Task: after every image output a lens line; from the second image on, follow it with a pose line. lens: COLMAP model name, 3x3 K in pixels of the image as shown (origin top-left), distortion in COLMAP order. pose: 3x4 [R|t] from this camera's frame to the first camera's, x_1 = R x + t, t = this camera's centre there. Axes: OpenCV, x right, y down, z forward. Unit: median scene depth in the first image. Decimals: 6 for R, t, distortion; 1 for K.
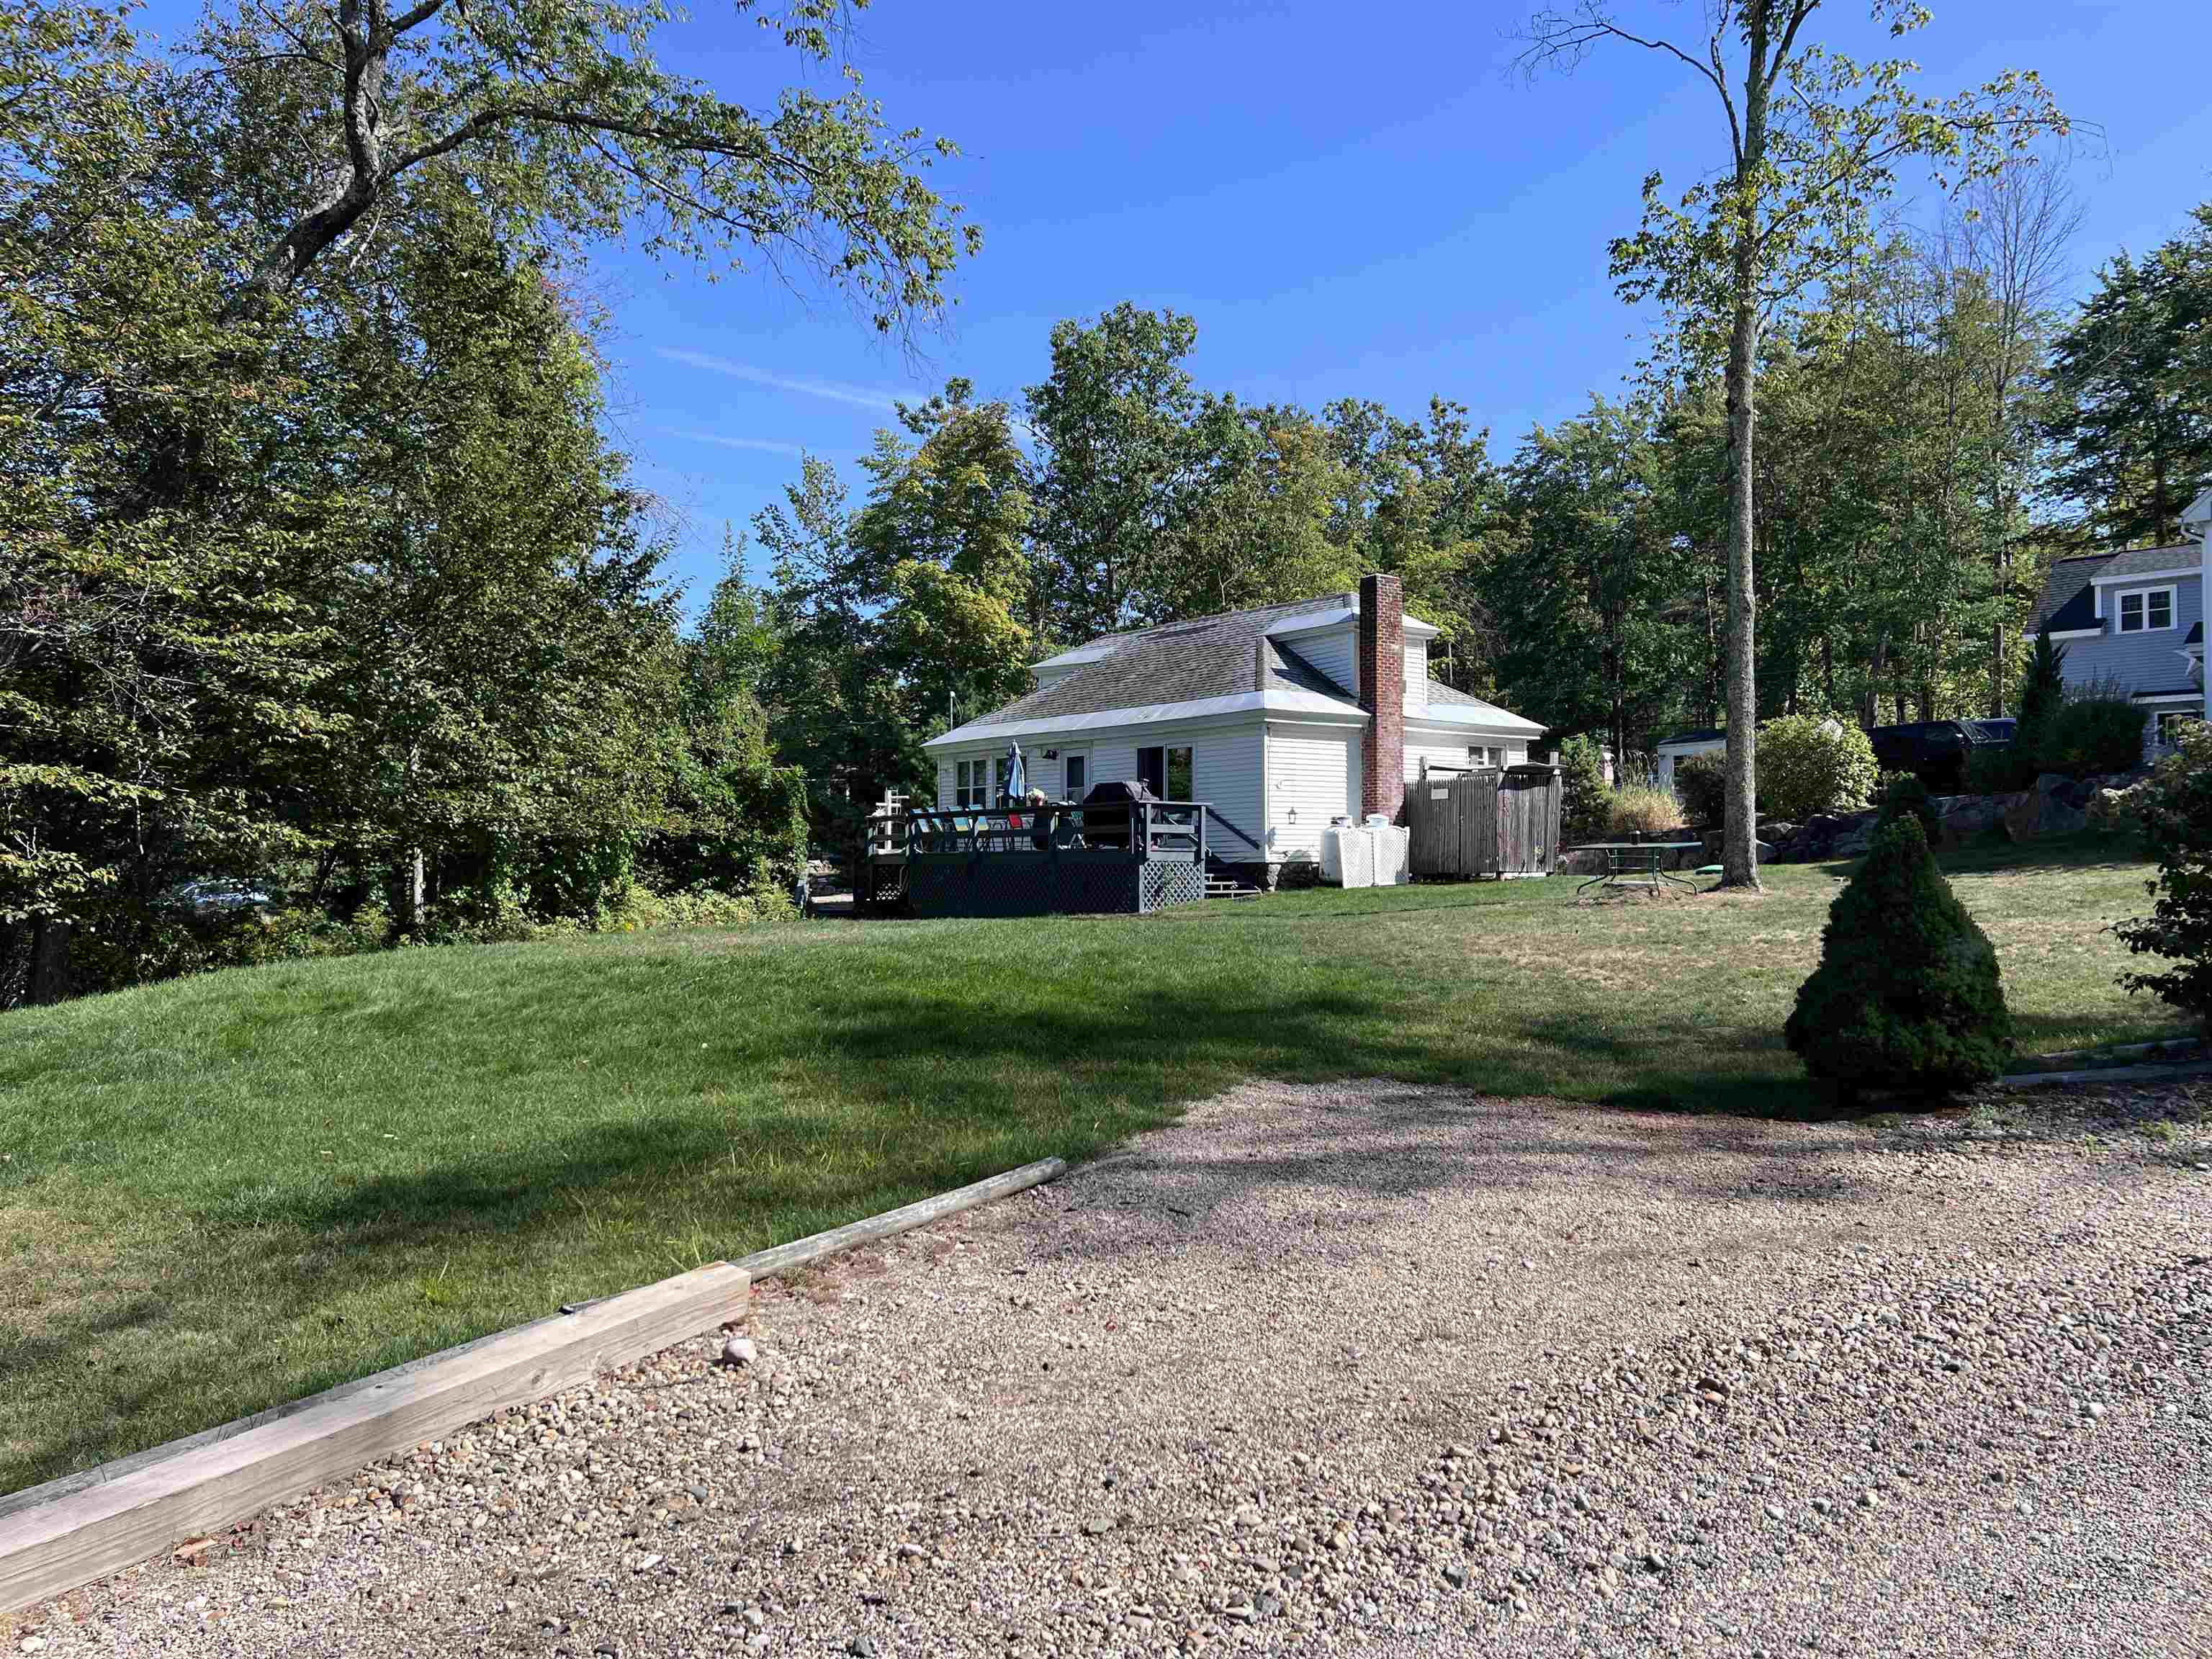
lens RADIAL K [[1674.7, 0, 1096.9], [0, 1674.7, 832.1], [0, 0, 1]] dist [0.039420, -0.047086]
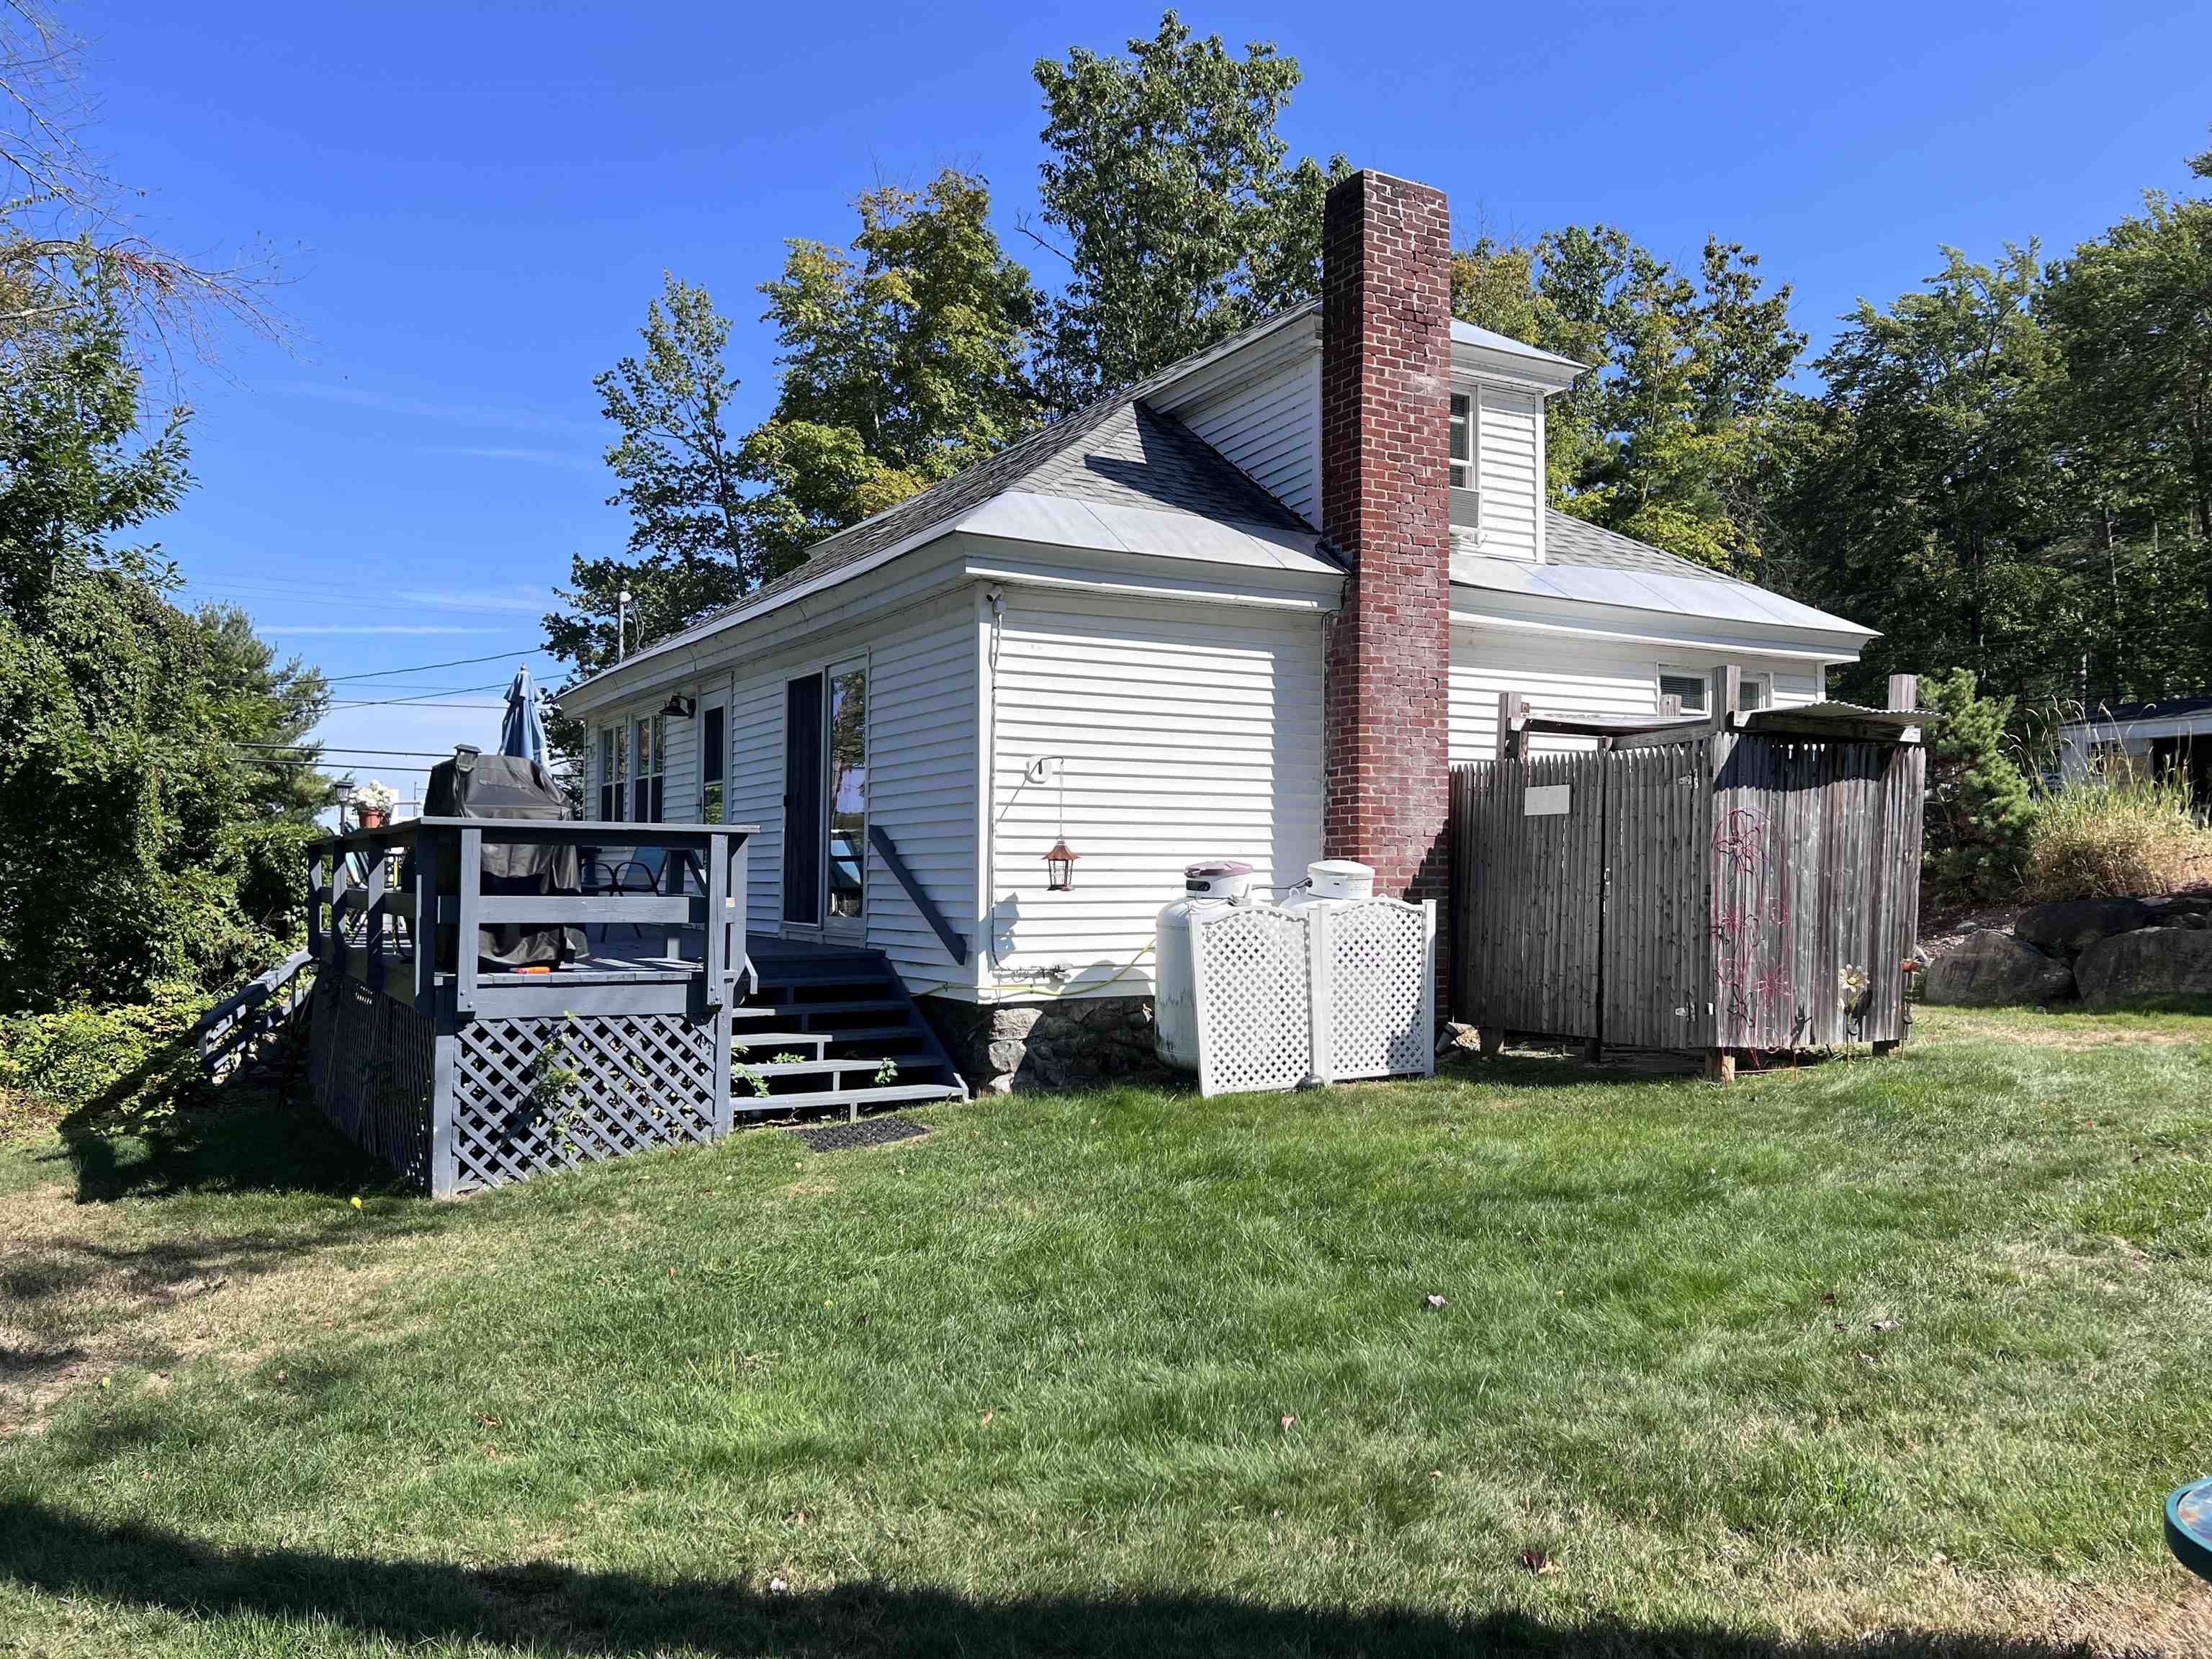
lens RADIAL K [[1674.7, 0, 1117.1], [0, 1674.7, 825.6], [0, 0, 1]] dist [0.039420, -0.047086]
pose [[0.986994, 0.005552, -0.160662, 0.172633], [-0.006800, 0.999951, -0.007220, -0.014380], [0.160614, 0.008219, 0.986983, 0.646818]]
